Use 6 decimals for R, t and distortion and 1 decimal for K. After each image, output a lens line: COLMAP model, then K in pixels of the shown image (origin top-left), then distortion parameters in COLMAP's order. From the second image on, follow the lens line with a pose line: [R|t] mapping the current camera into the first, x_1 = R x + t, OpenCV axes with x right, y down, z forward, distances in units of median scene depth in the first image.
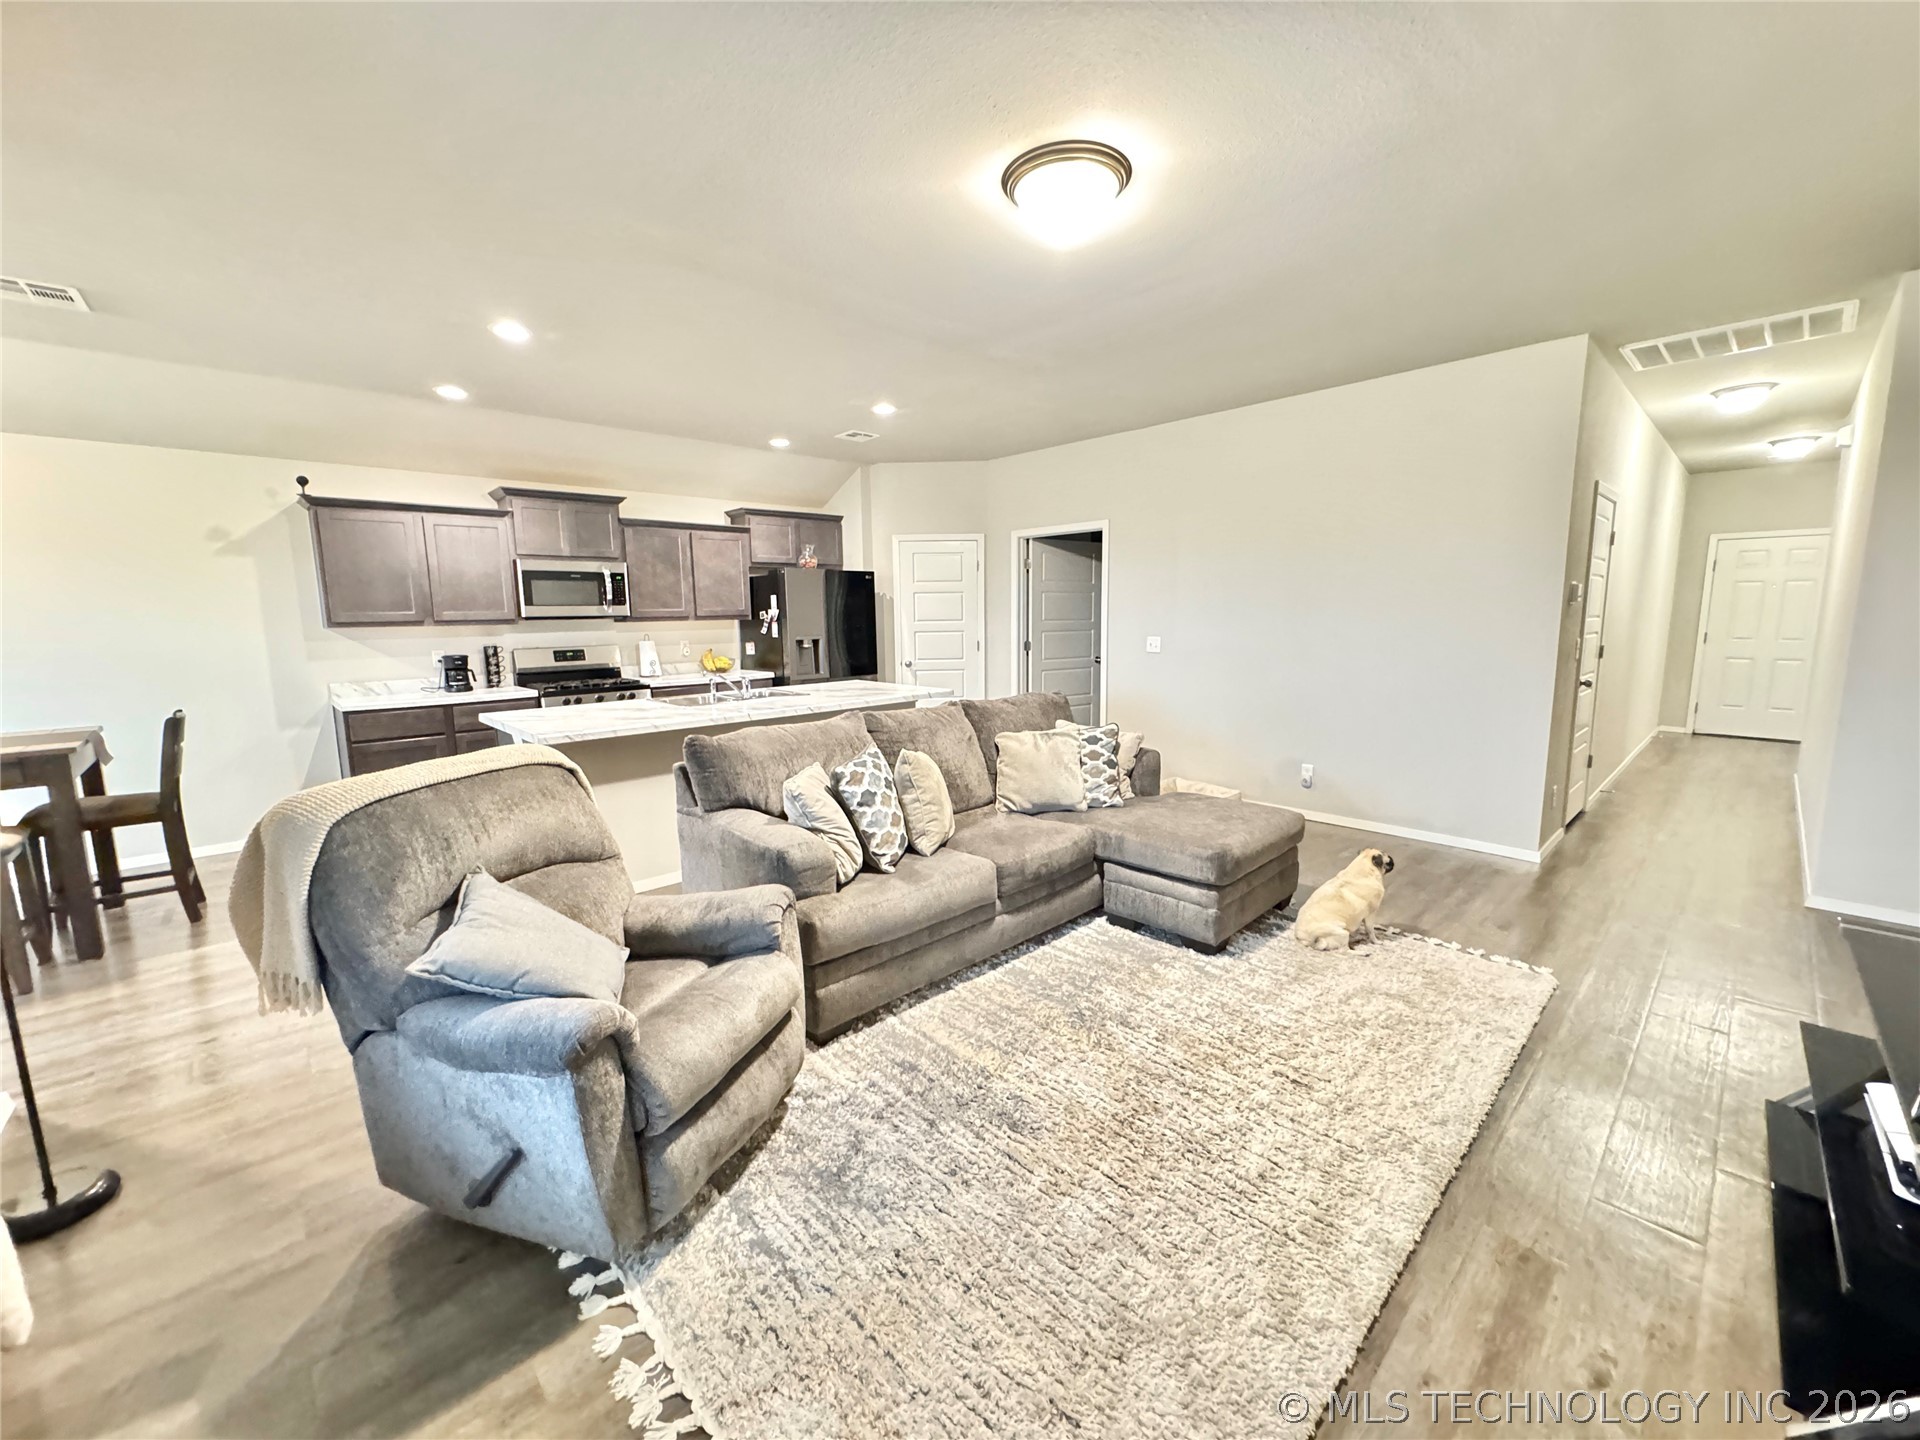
lens RADIAL K [[764.4, 0, 960.0], [0, 764.4, 720.0], [0, 0, 1]] dist [0.000059, -0.000274]
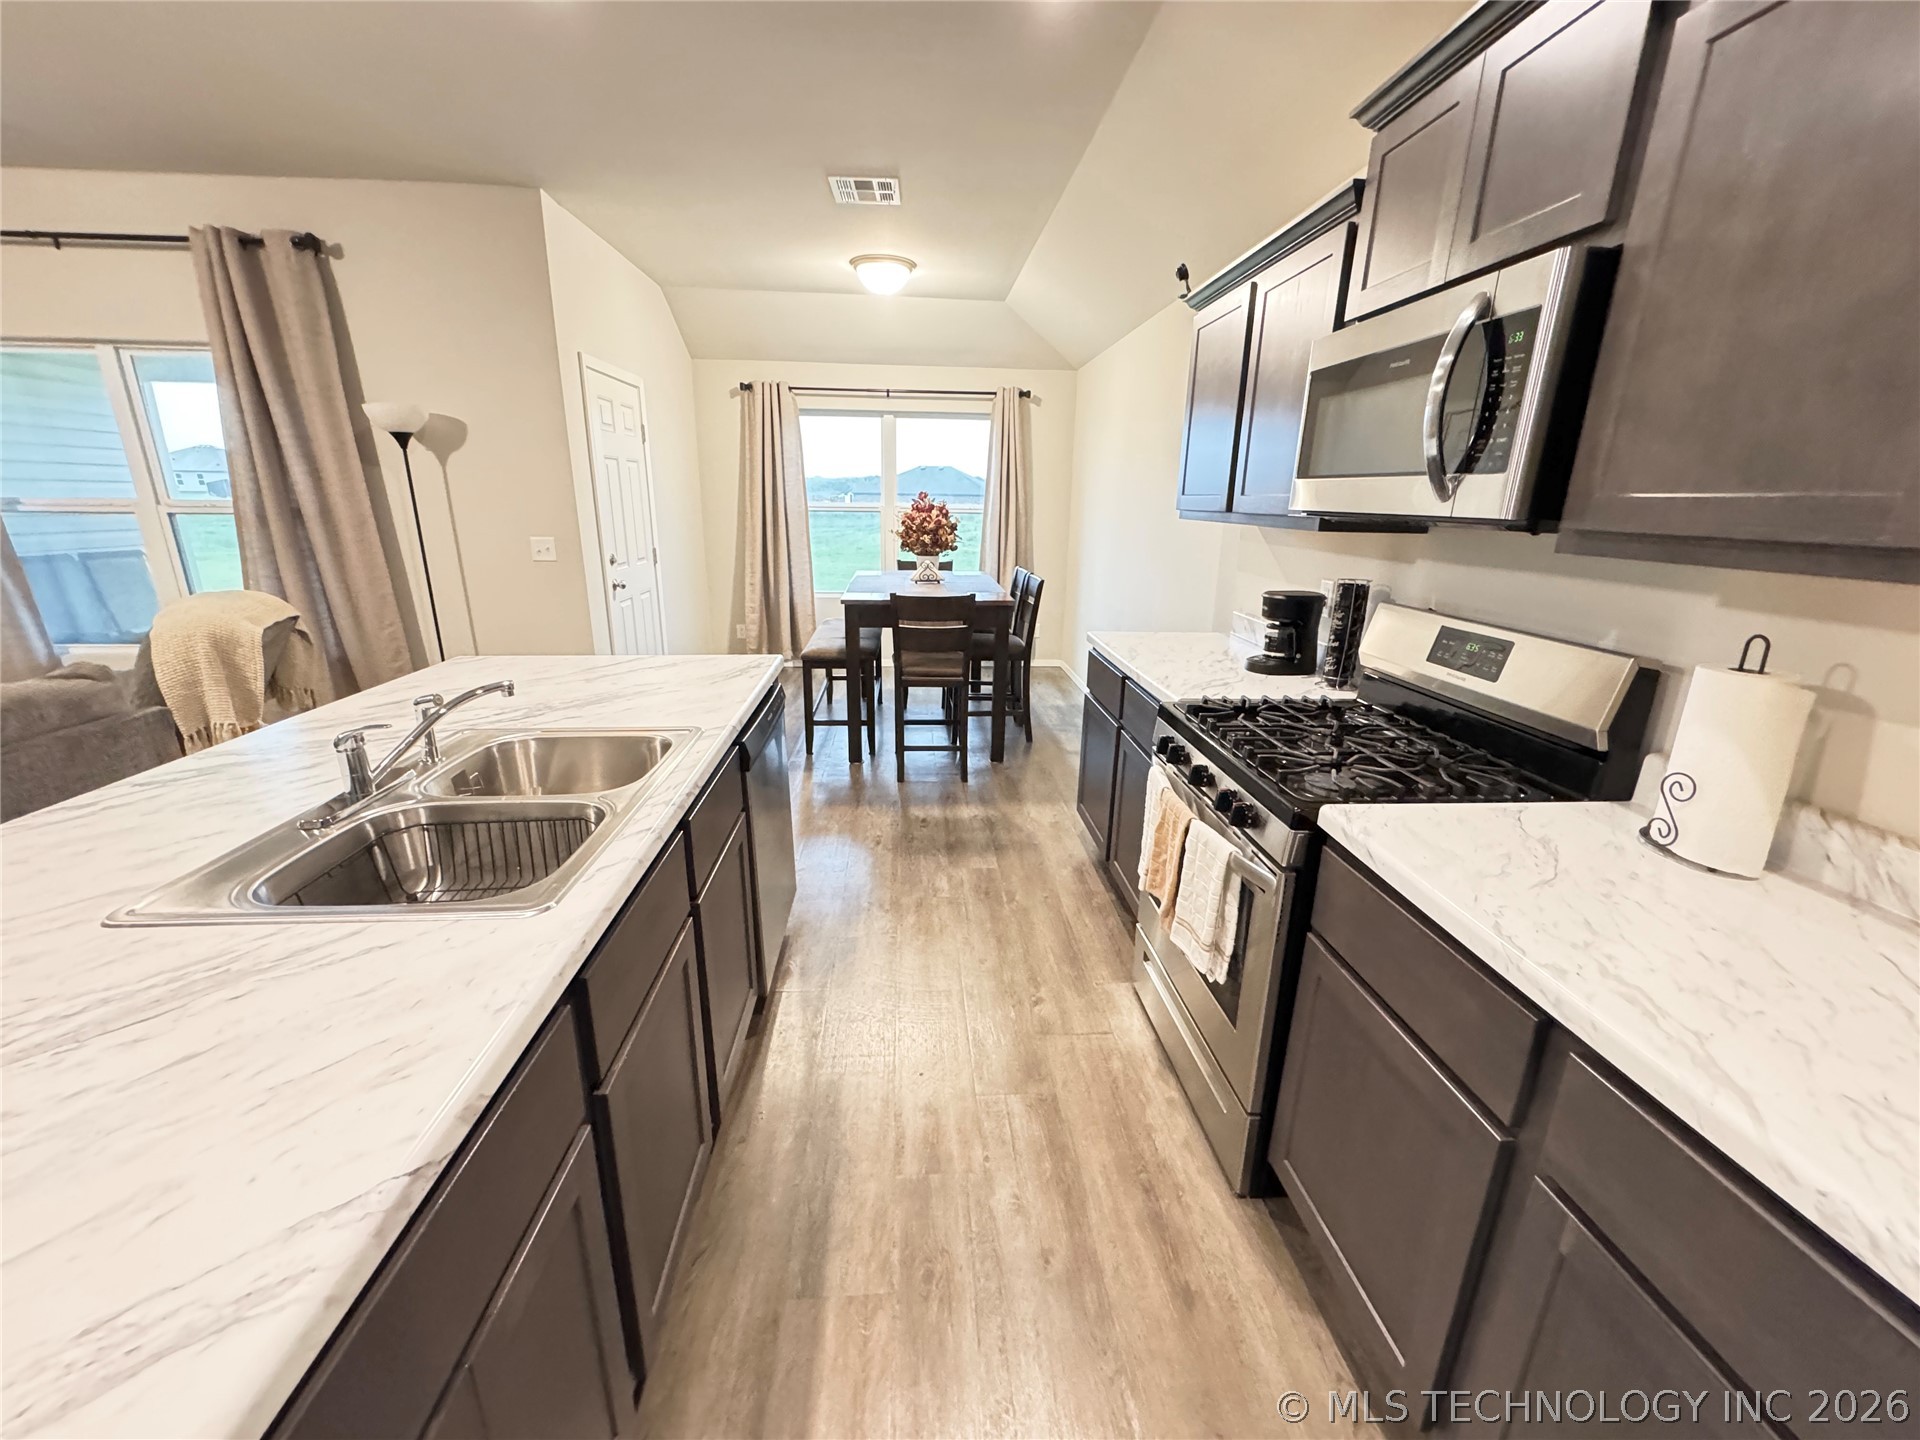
lens RADIAL K [[764.4, 0, 960.0], [0, 764.4, 720.0], [0, 0, 1]] dist [0.000059, -0.000274]
pose [[-0.633983, 0.222672, -0.740596, -0.169092], [-0.116939, 0.919036, 0.376428, -0.152531], [0.764454, 0.325254, -0.556614, 1.052355]]
